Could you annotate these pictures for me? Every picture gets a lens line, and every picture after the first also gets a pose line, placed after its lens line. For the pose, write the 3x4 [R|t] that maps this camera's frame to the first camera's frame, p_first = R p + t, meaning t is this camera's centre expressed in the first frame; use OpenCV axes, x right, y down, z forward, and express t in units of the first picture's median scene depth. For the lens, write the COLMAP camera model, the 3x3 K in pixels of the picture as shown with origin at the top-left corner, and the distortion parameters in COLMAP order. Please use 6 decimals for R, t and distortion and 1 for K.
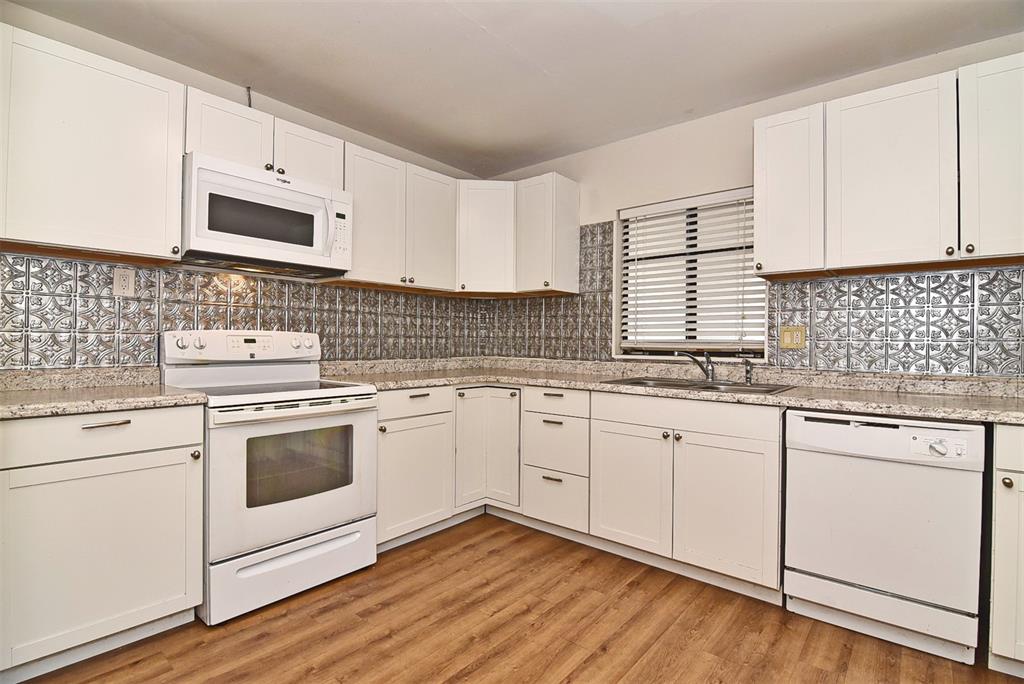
lens RADIAL K [[487.2, 0, 512.0], [0, 487.2, 342.0], [0, 0, 1]] dist [-0.020224, -0.000787]
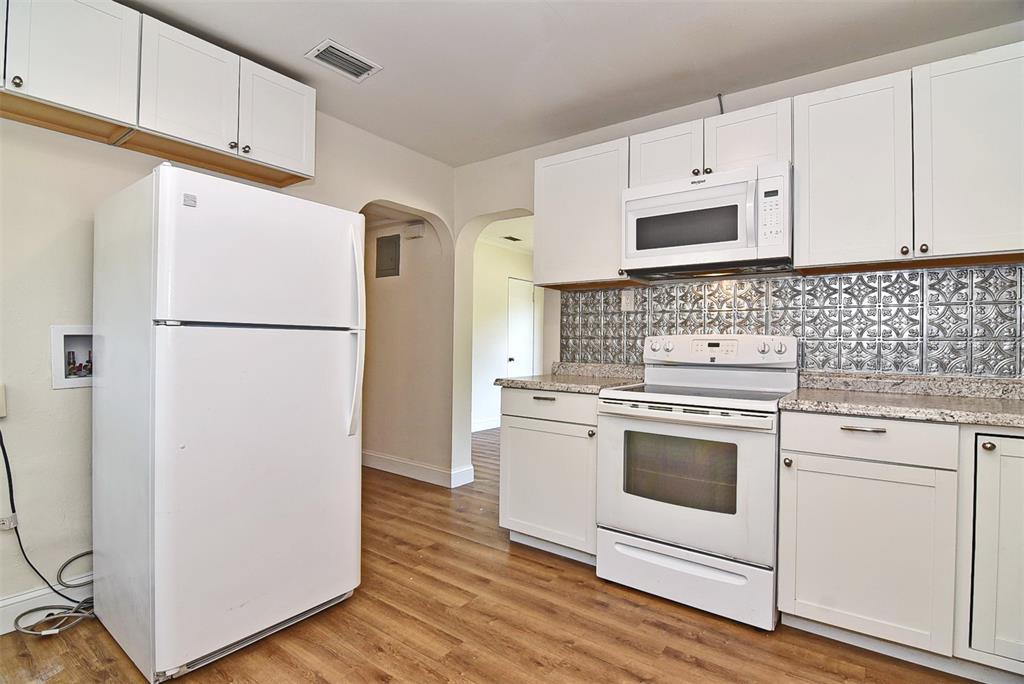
lens RADIAL K [[487.2, 0, 512.0], [0, 487.2, 342.0], [0, 0, 1]] dist [-0.020224, -0.000787]
pose [[0.071962, -0.007965, -0.997376, 0.480602], [-0.009023, 0.999922, -0.008636, 0.004589], [0.997367, 0.009621, 0.071884, 0.553965]]
